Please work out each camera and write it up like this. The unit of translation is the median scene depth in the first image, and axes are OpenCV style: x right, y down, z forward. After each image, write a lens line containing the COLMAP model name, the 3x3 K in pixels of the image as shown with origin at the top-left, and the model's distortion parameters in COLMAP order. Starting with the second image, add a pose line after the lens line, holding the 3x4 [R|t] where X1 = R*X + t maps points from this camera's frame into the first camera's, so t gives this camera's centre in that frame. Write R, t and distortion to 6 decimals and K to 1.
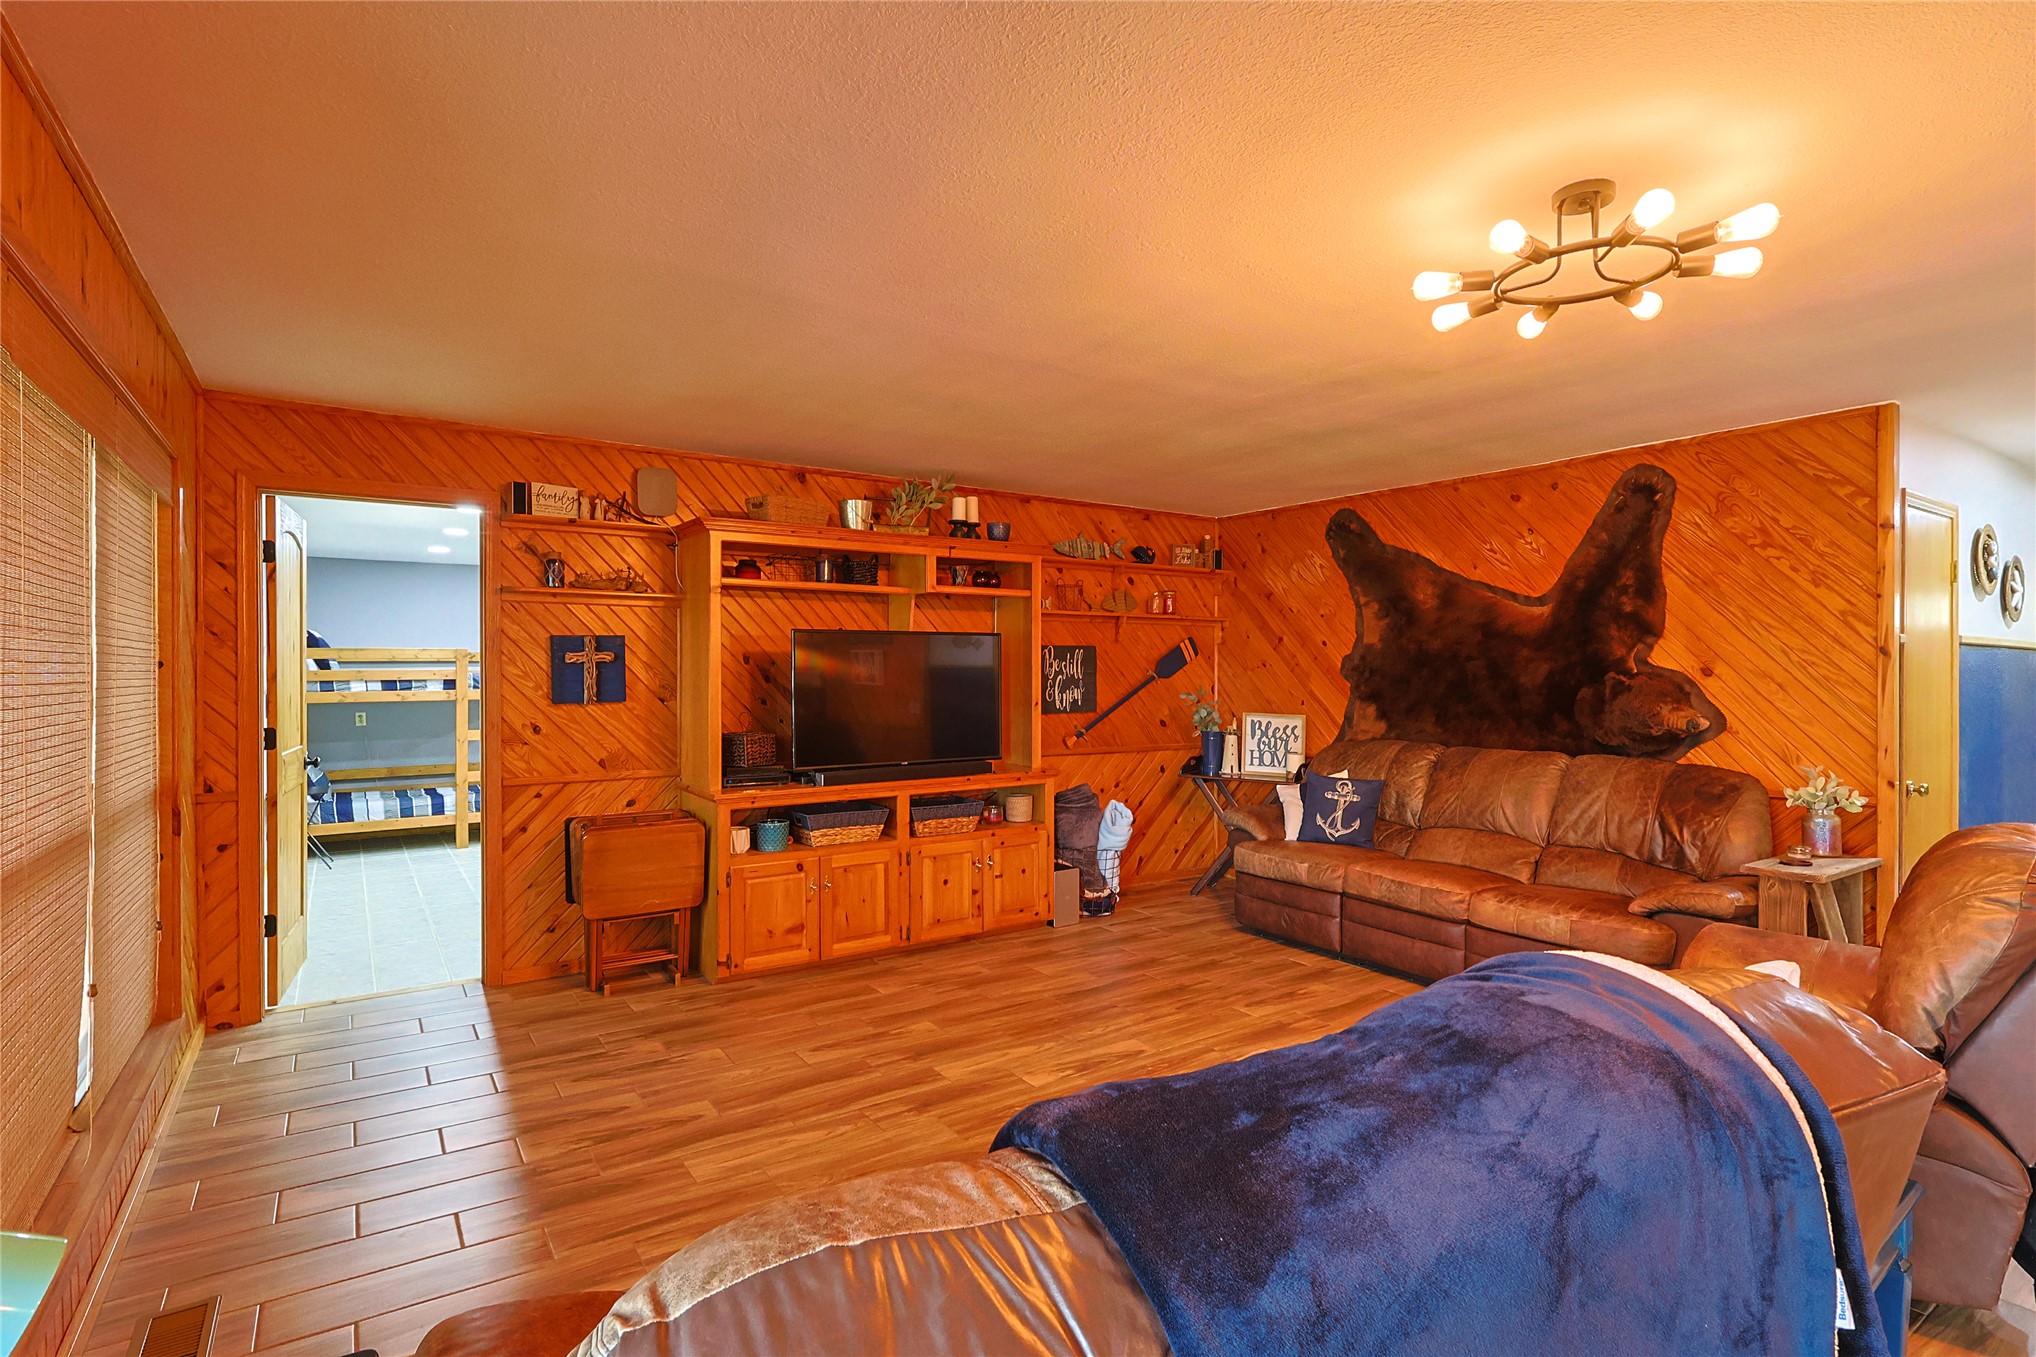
lens RADIAL K [[990.5, 0, 1021.0], [0, 990.5, 678.7], [0, 0, 1]] dist [-0.004628, 0.002194]
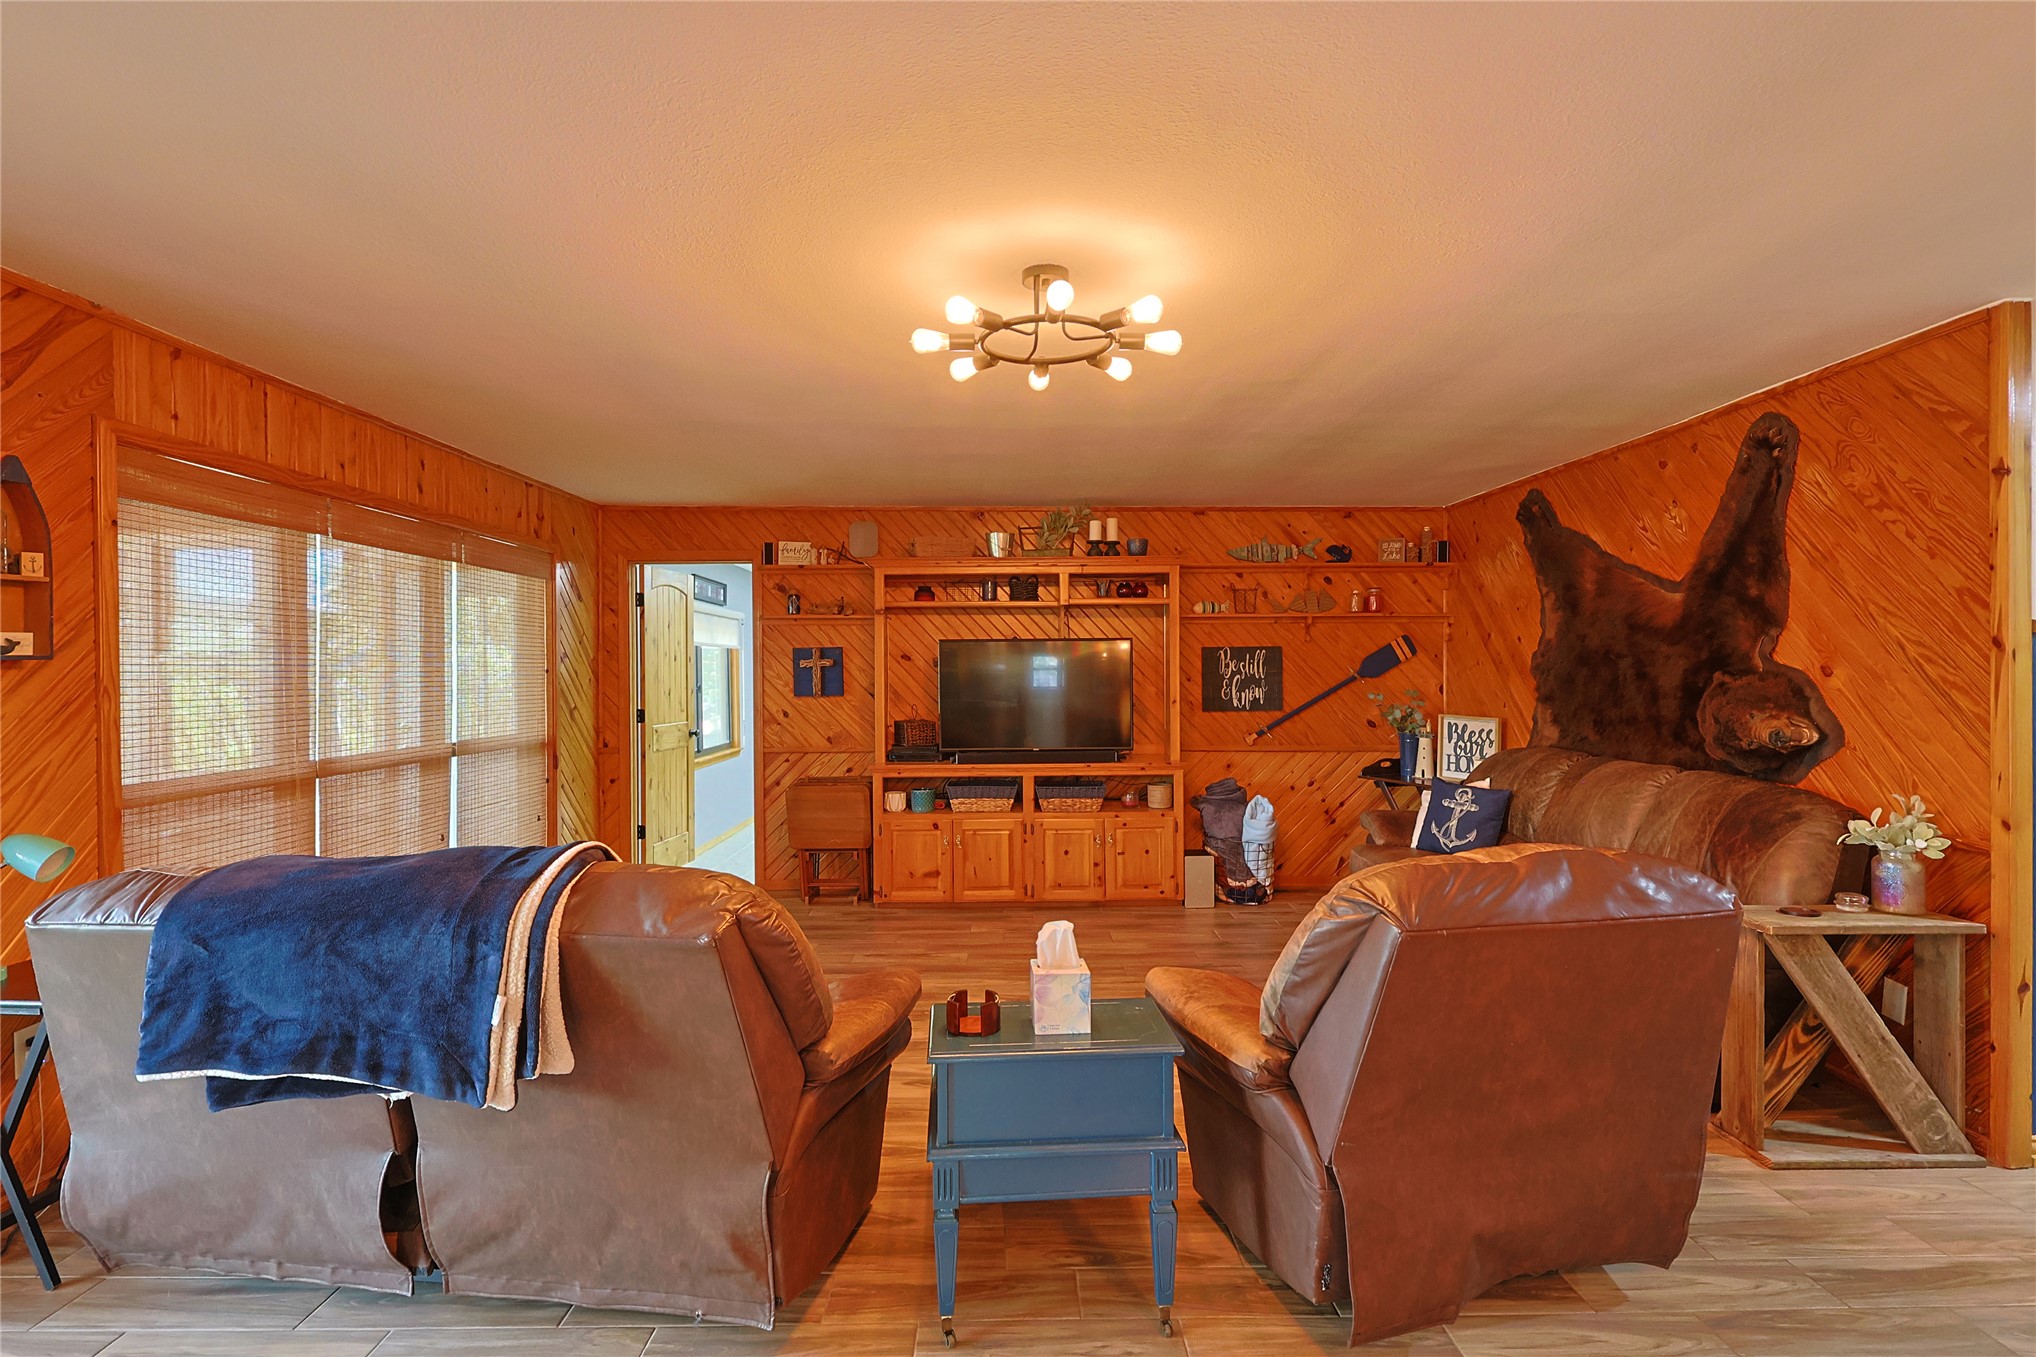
lens RADIAL K [[990.5, 0, 1021.0], [0, 990.5, 678.7], [0, 0, 1]] dist [-0.004628, 0.002194]
pose [[0.835030, 0.000723, -0.550204, 0.531747], [0.000717, 0.999997, 0.002403, -0.002798], [0.550204, -0.002401, 0.835027, -0.005652]]
